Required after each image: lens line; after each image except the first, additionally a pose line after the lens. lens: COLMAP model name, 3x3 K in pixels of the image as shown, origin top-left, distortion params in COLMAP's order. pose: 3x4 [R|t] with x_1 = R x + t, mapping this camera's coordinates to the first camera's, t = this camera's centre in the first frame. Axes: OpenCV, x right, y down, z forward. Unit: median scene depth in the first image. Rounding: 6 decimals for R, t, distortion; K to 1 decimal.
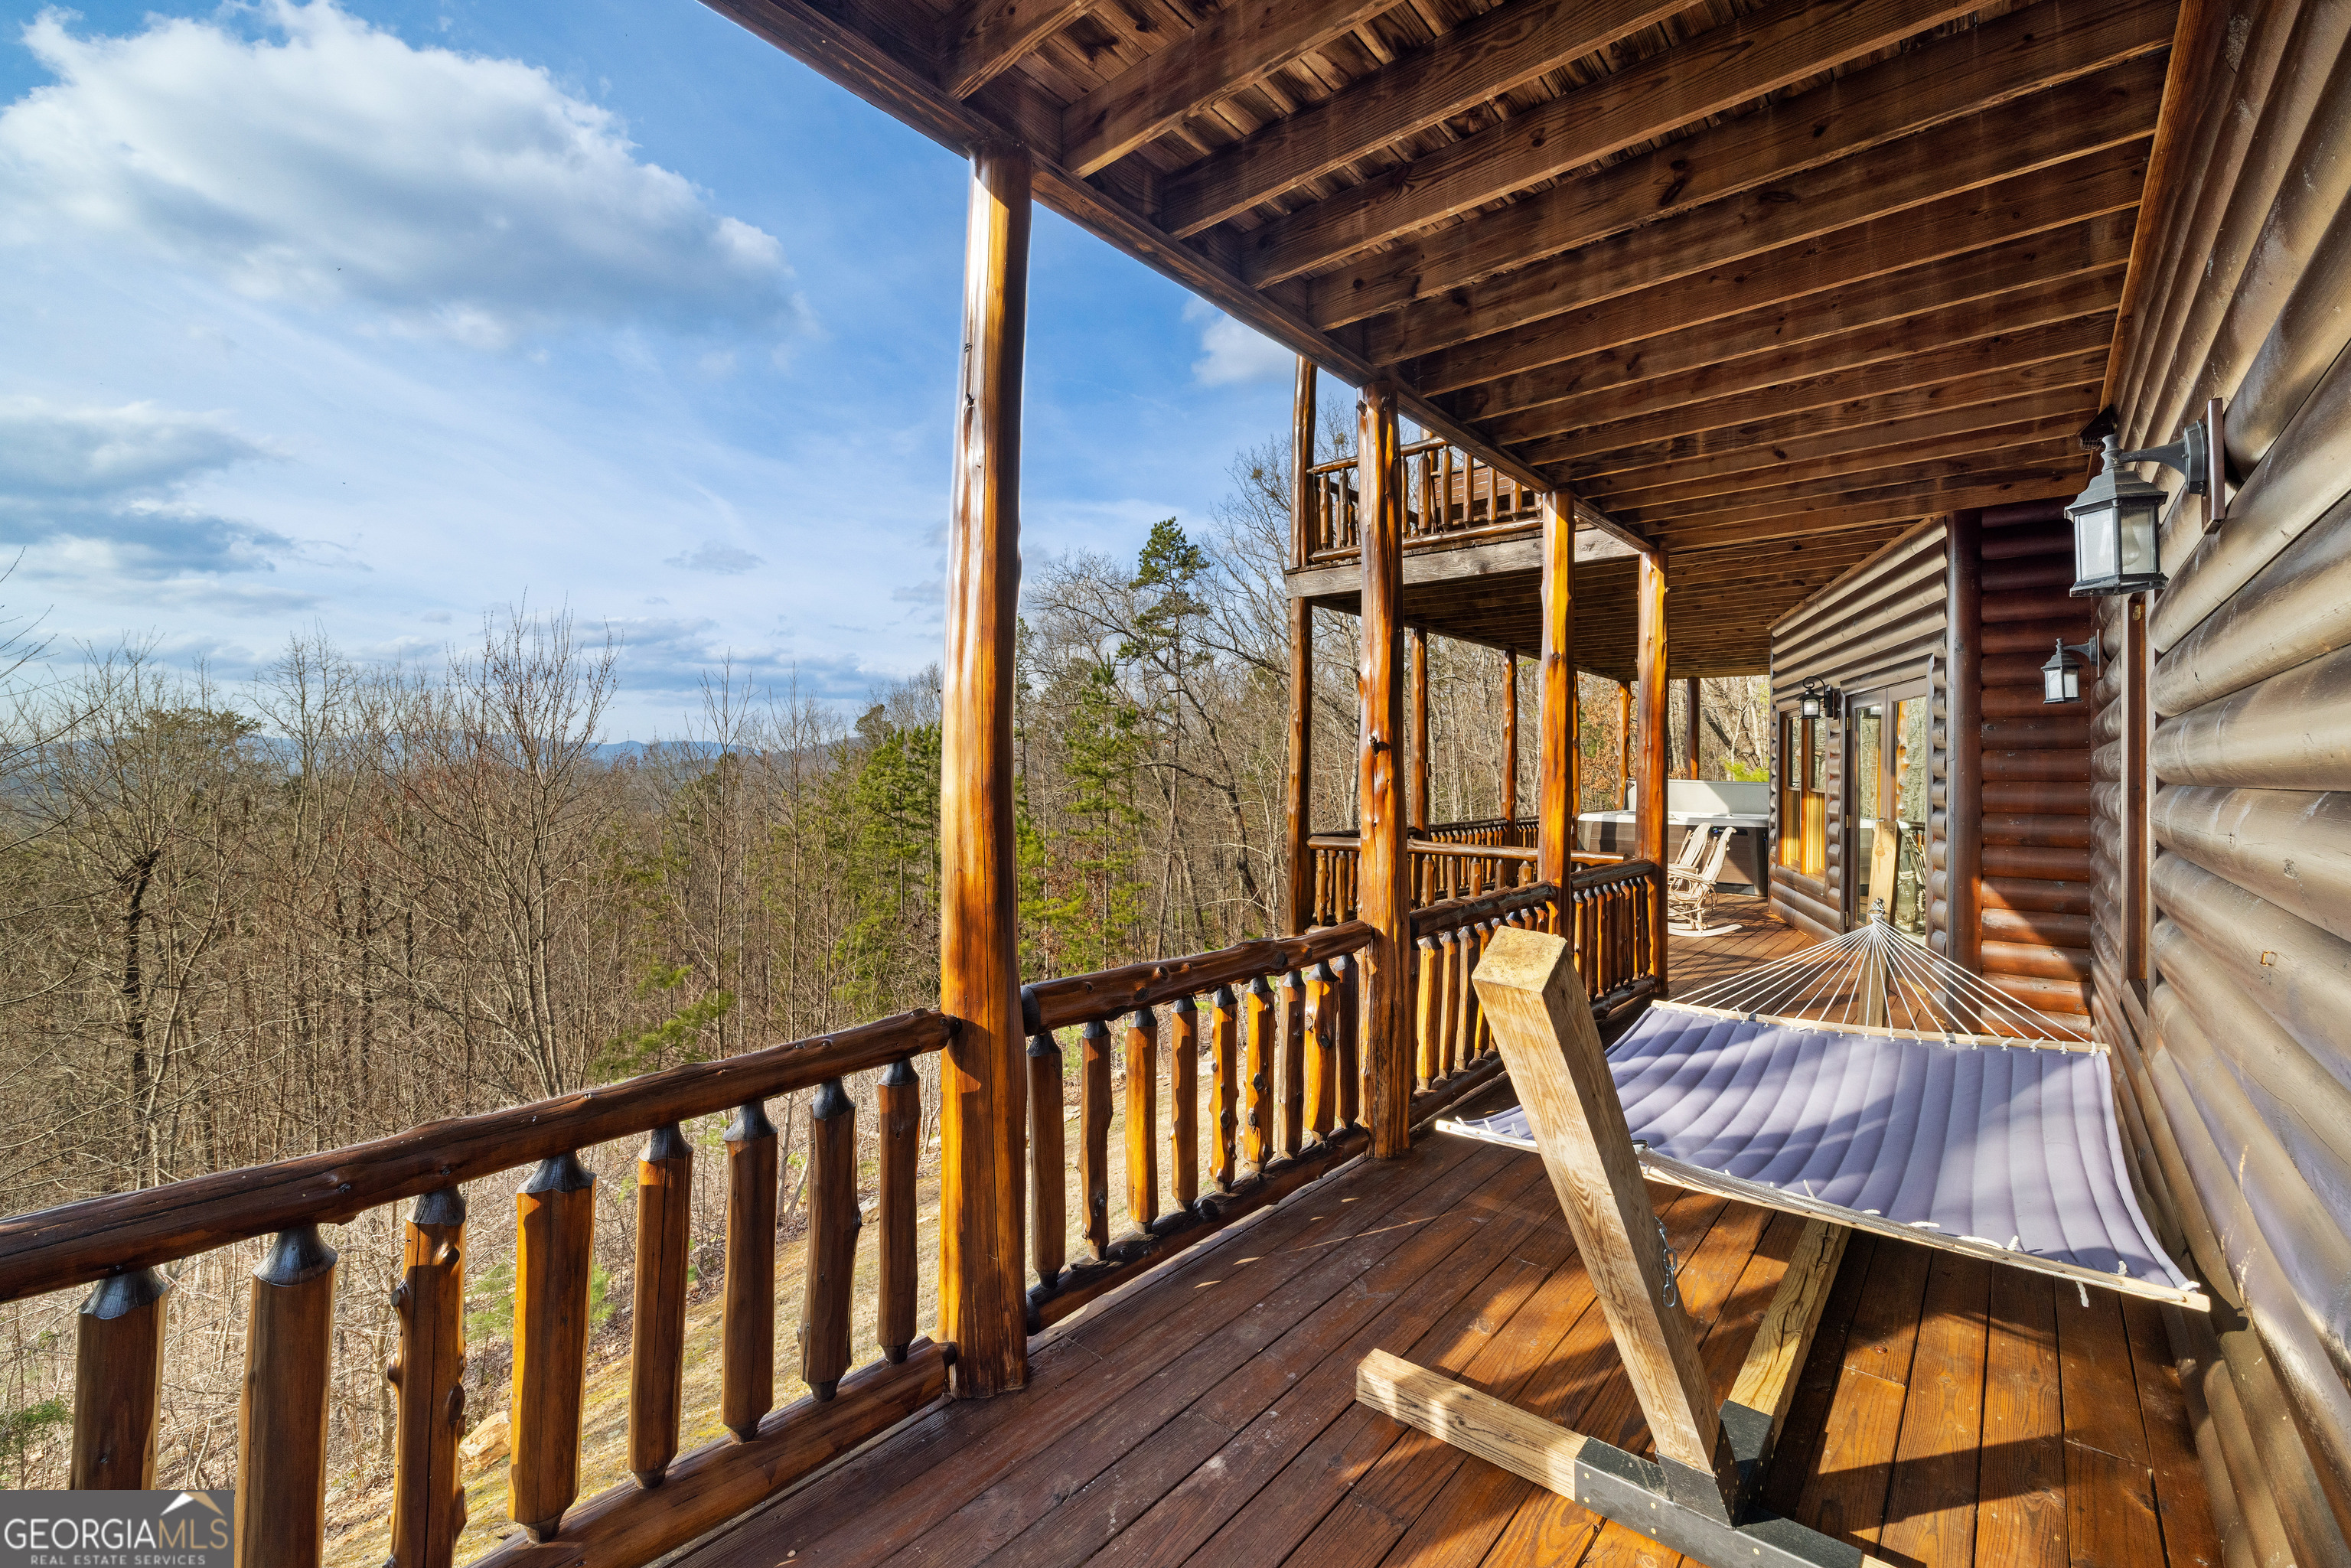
lens RADIAL K [[973.2, 0, 1180.9], [0, 973.2, 776.8], [0, 0, 1]] dist [-0.004041, 0.000042]
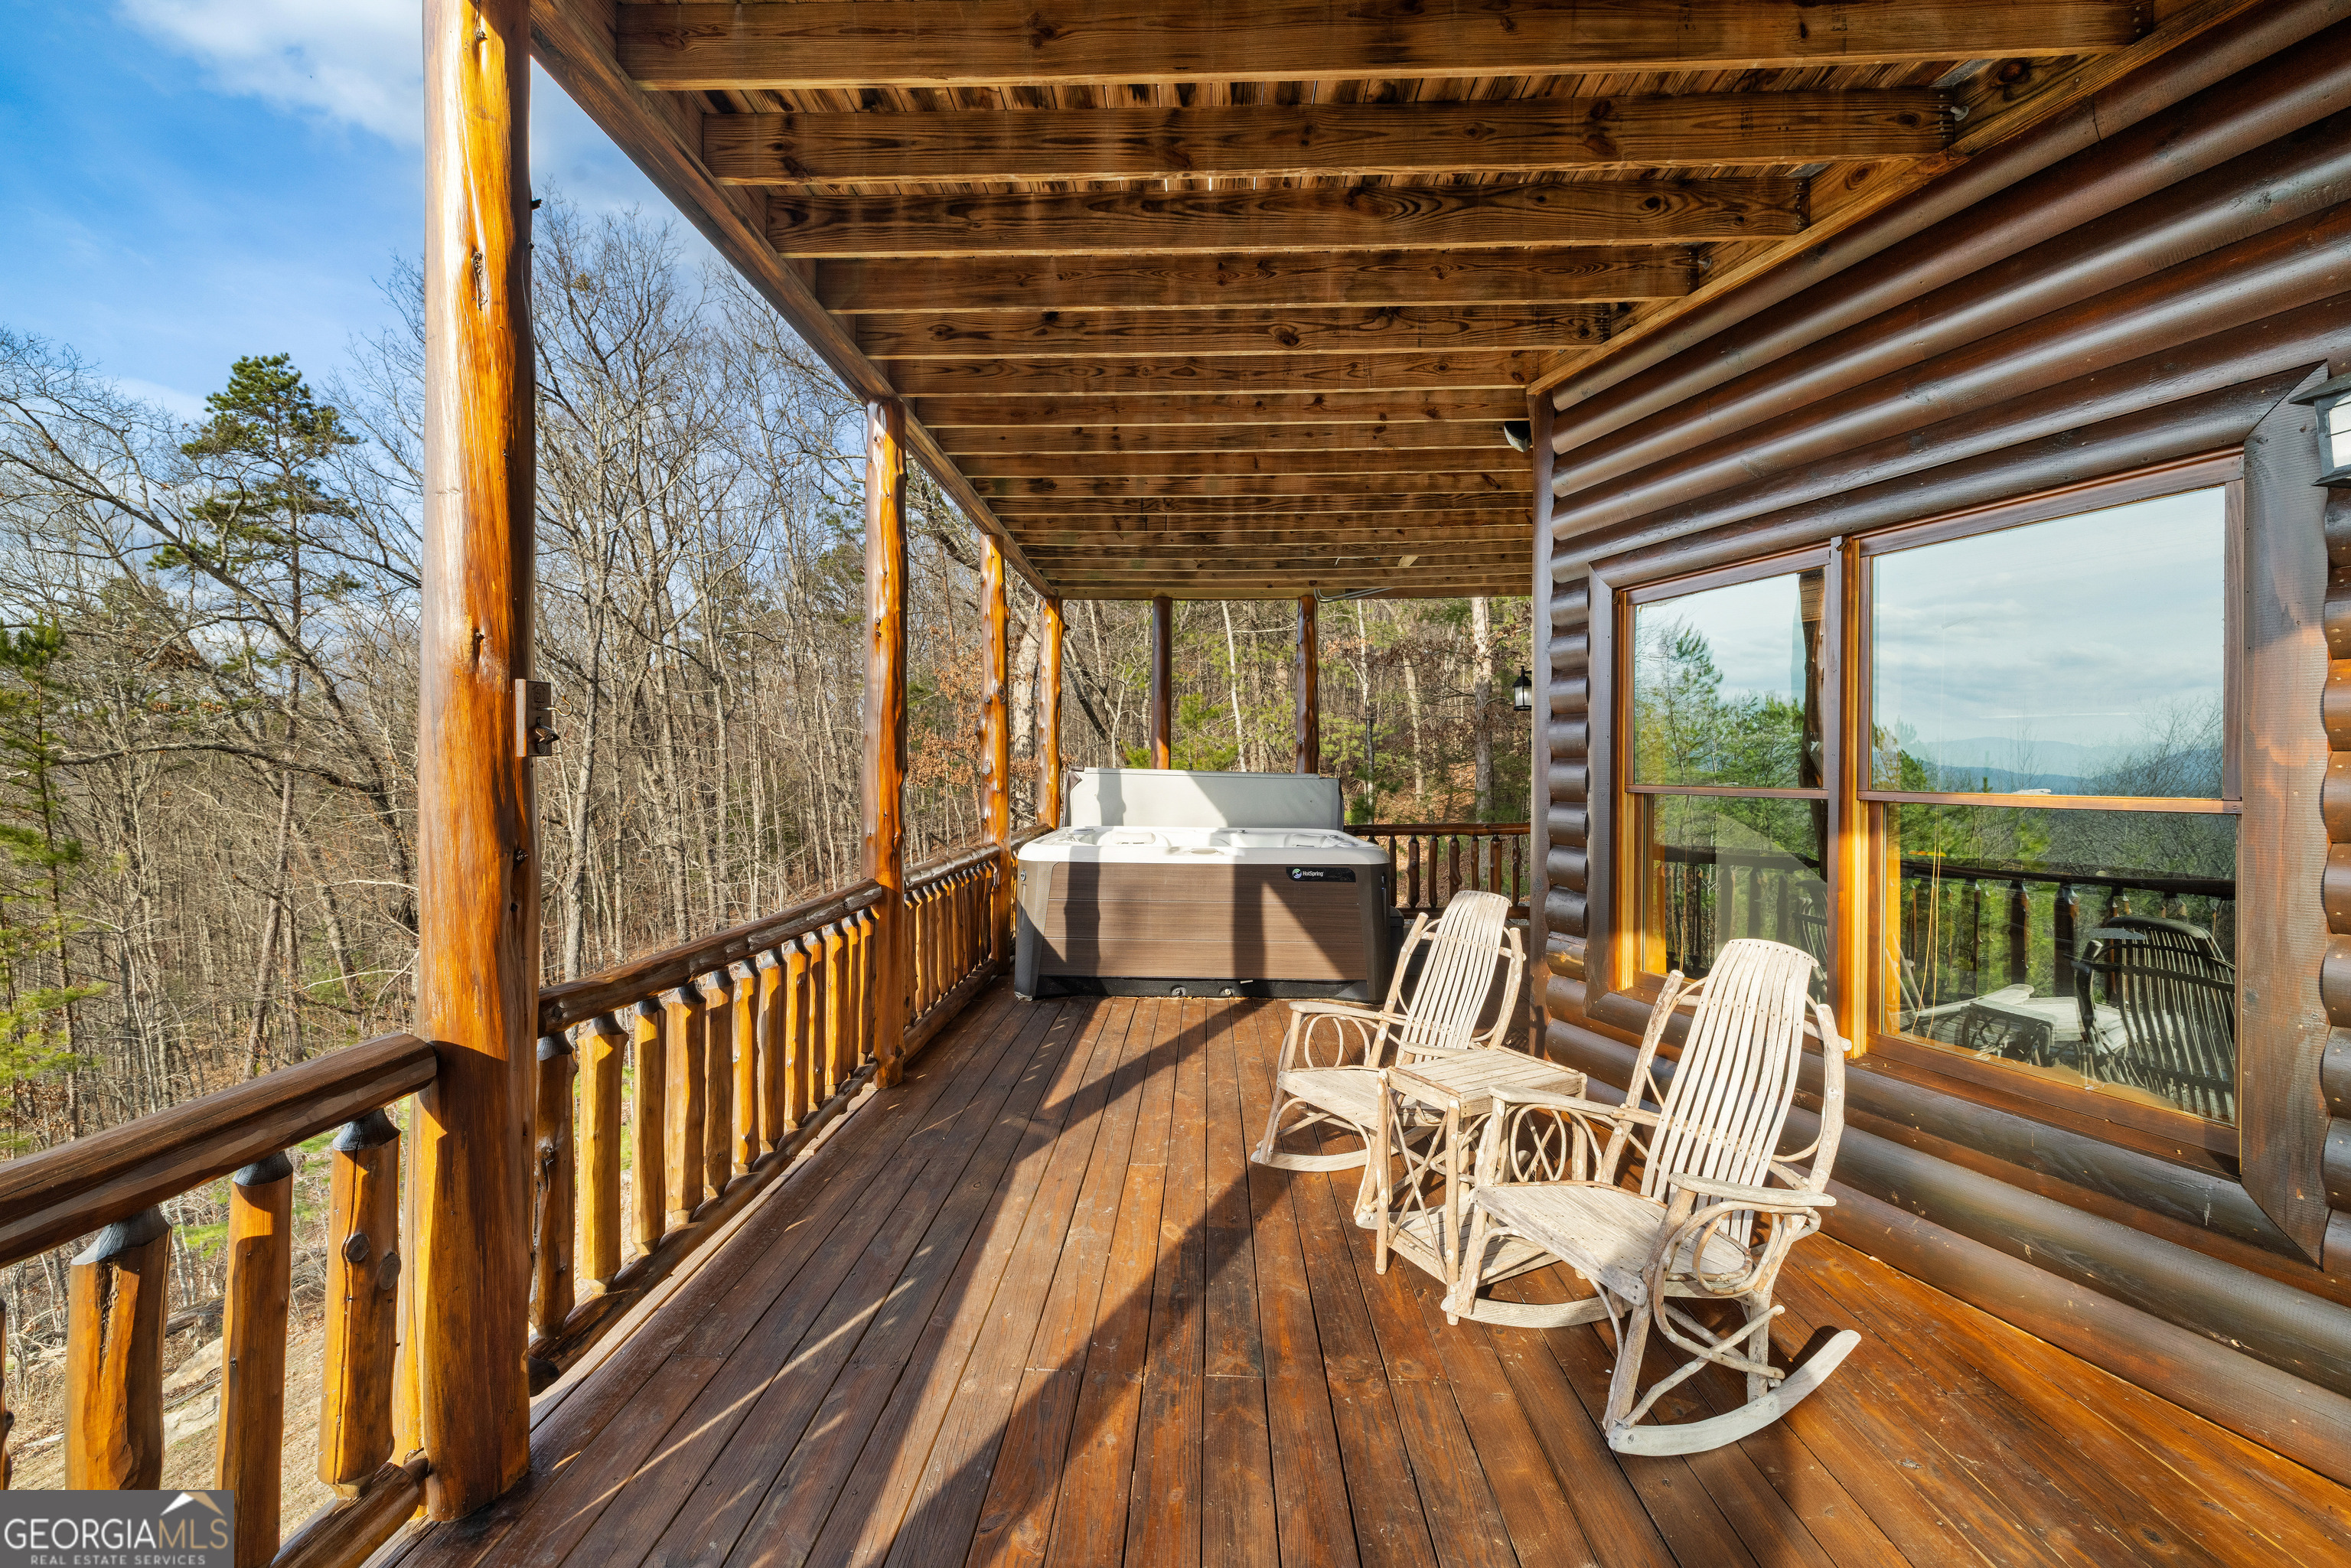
lens RADIAL K [[973.2, 0, 1178.7], [0, 973.2, 776.2], [0, 0, 1]] dist [-0.004041, 0.000042]
pose [[0.777473, -0.004187, 0.628902, 0.047217], [0.000333, 0.999980, 0.006246, 0.000928], [-0.628916, -0.004646, 0.777459, 0.156495]]
